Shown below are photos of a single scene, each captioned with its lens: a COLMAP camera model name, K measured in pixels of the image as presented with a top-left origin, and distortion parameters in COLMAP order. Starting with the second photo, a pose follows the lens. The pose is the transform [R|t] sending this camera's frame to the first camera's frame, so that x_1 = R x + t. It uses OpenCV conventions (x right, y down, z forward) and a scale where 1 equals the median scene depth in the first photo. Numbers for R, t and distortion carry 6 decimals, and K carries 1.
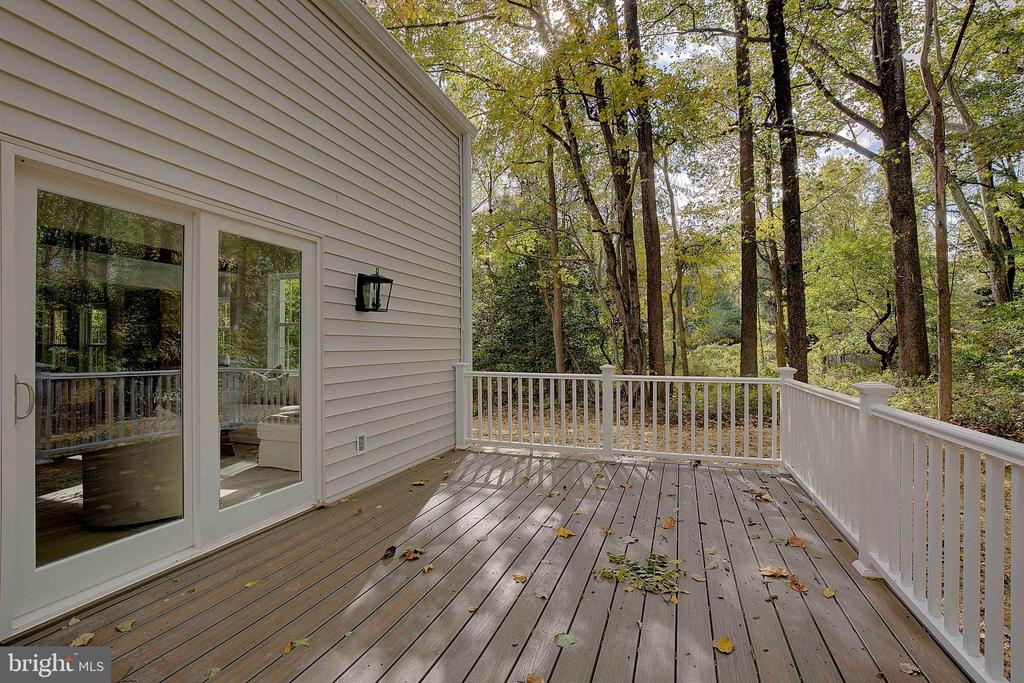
lens RADIAL K [[465.9, 0, 519.3], [0, 465.9, 348.5], [0, 0, 1]] dist [-0.036257, 0.001772]
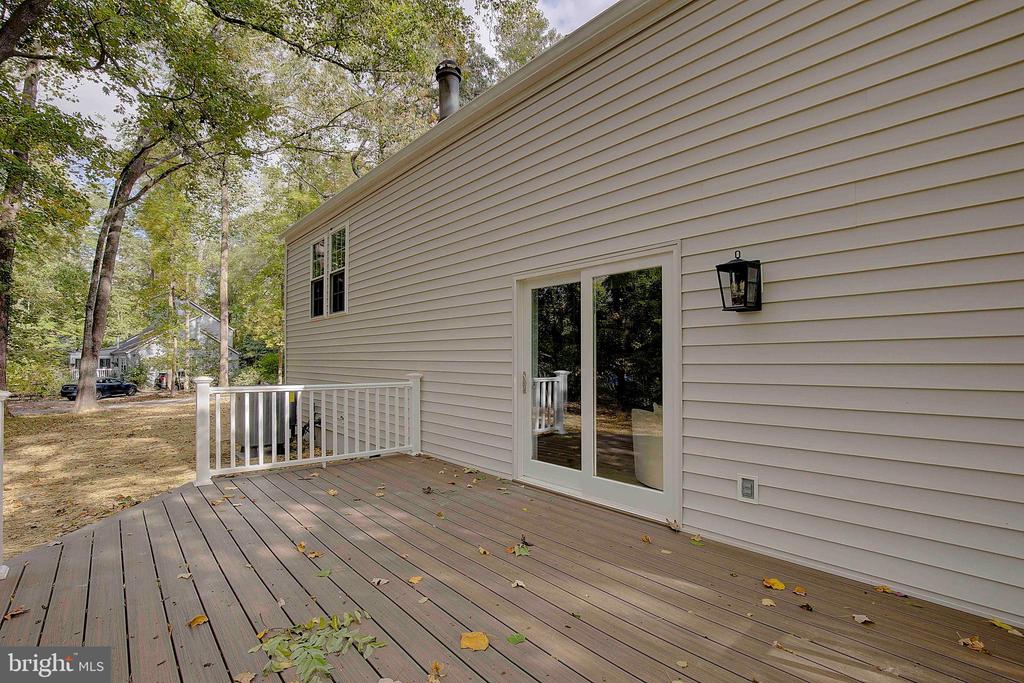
lens RADIAL K [[465.9, 0, 522.5], [0, 465.9, 357.0], [0, 0, 1]] dist [-0.036257, 0.001772]
pose [[-0.487809, -0.009007, -0.872904, 0.486044], [-0.002249, 0.999956, -0.009061, 0.001856], [0.872948, -0.002457, -0.487808, 1.050737]]
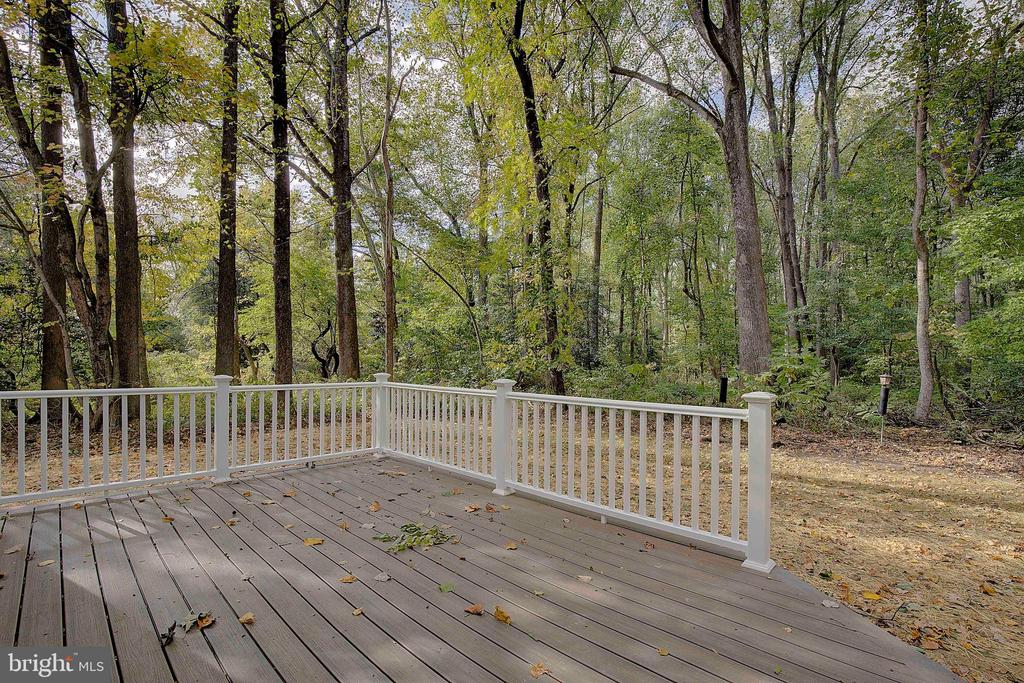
lens RADIAL K [[465.9, 0, 510.7], [0, 465.9, 348.5], [0, 0, 1]] dist [-0.036257, 0.001772]
pose [[0.450248, 0.022588, 0.892618, -0.484410], [-0.007648, 0.999741, -0.021441, -0.006147], [-0.892871, 0.002827, 0.450304, 0.119886]]
